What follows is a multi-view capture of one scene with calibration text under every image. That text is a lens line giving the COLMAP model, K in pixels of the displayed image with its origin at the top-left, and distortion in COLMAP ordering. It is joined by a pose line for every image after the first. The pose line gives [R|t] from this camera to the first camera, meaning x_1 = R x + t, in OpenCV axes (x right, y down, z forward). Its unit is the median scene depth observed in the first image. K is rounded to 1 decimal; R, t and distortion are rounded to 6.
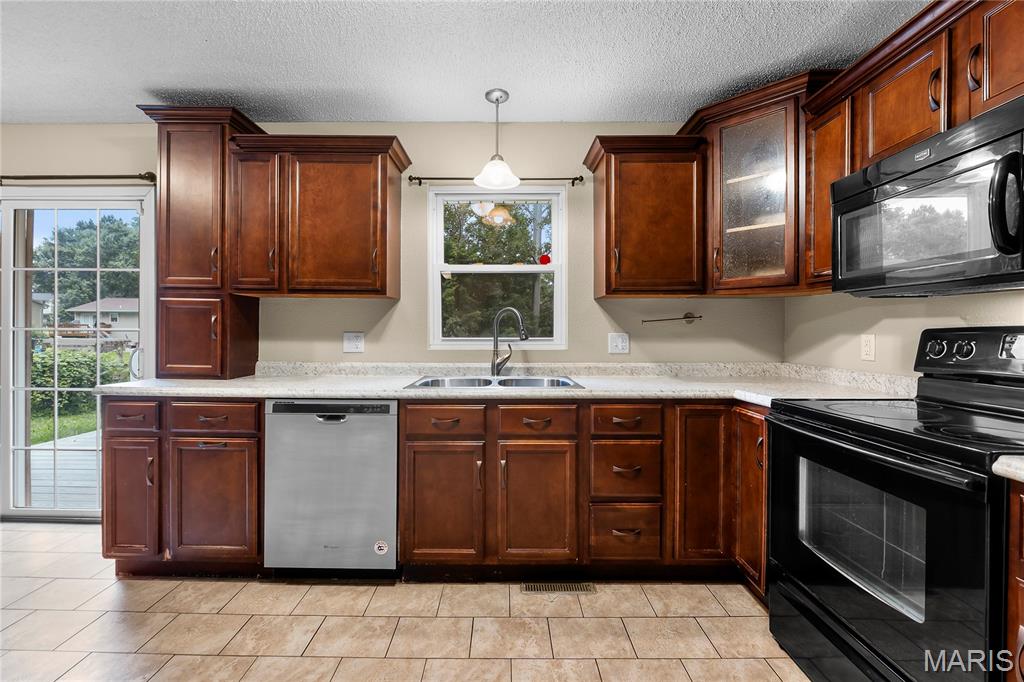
lens RADIAL K [[436.7, 0, 501.0], [0, 436.7, 338.5], [0, 0, 1]] dist [-0.006304, 0.001021]
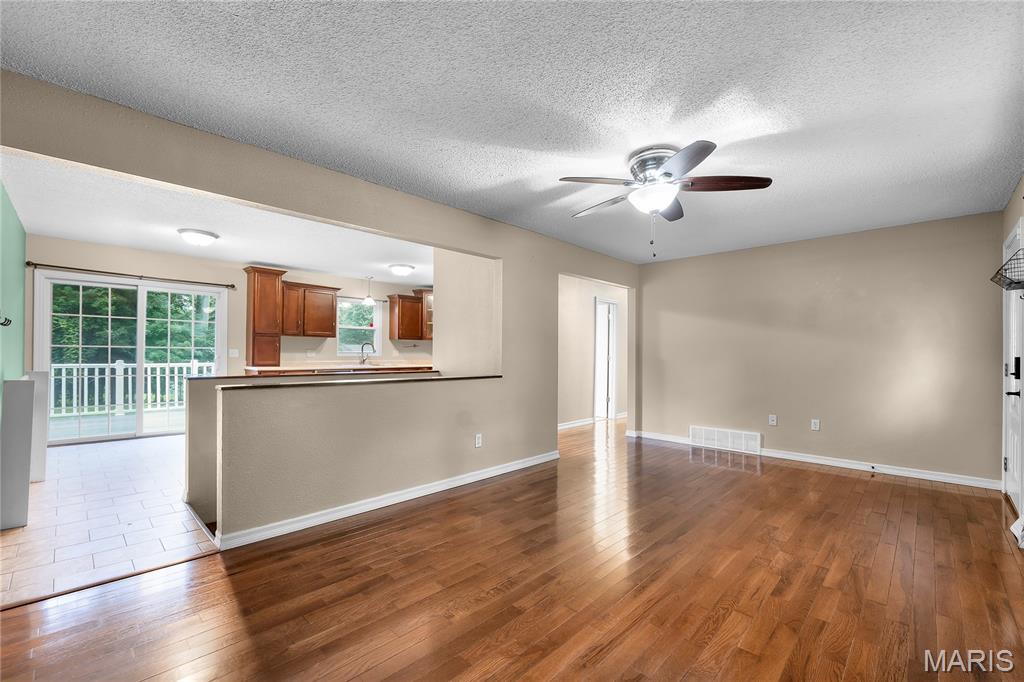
lens RADIAL K [[436.7, 0, 501.0], [0, 436.7, 338.5], [0, 0, 1]] dist [-0.006304, 0.001021]
pose [[0.698280, 0.023281, 0.715446, -1.888255], [0.001738, 0.999413, -0.034217, 0.015492], [-0.715823, 0.025136, 0.697830, -2.260457]]
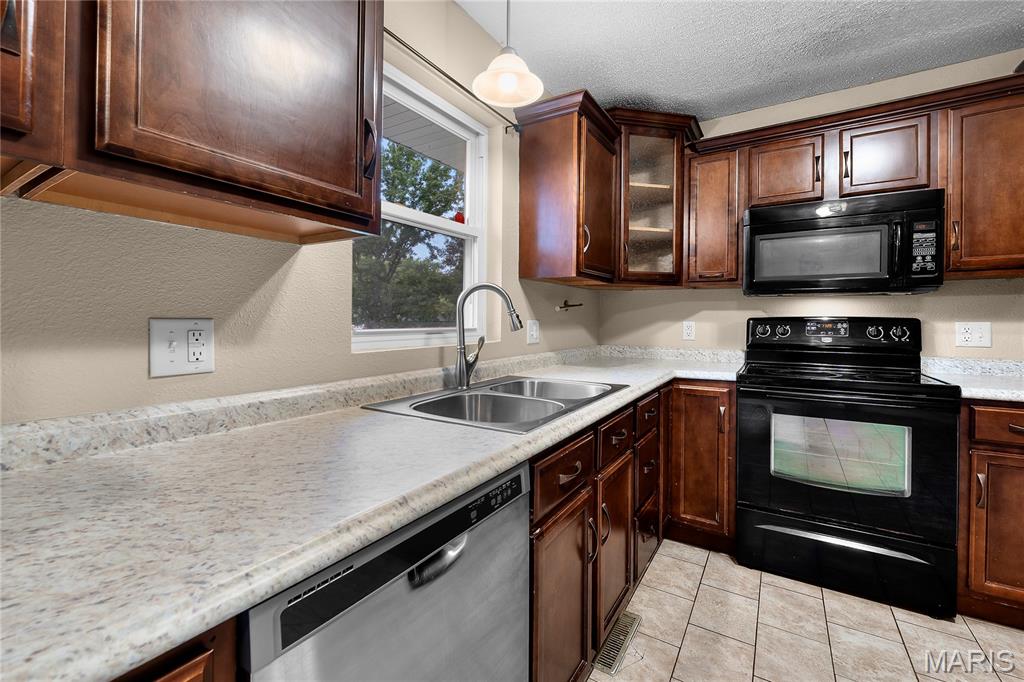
lens RADIAL K [[437.9, 0, 507.2], [0, 437.9, 325.1], [0, 0, 1]] dist [-0.005991, 0.000363]
pose [[0.522328, -0.010633, 0.852679, -0.653441], [0.006581, 0.999943, 0.008438, -0.012515], [-0.852719, 0.001204, 0.522368, 0.756577]]
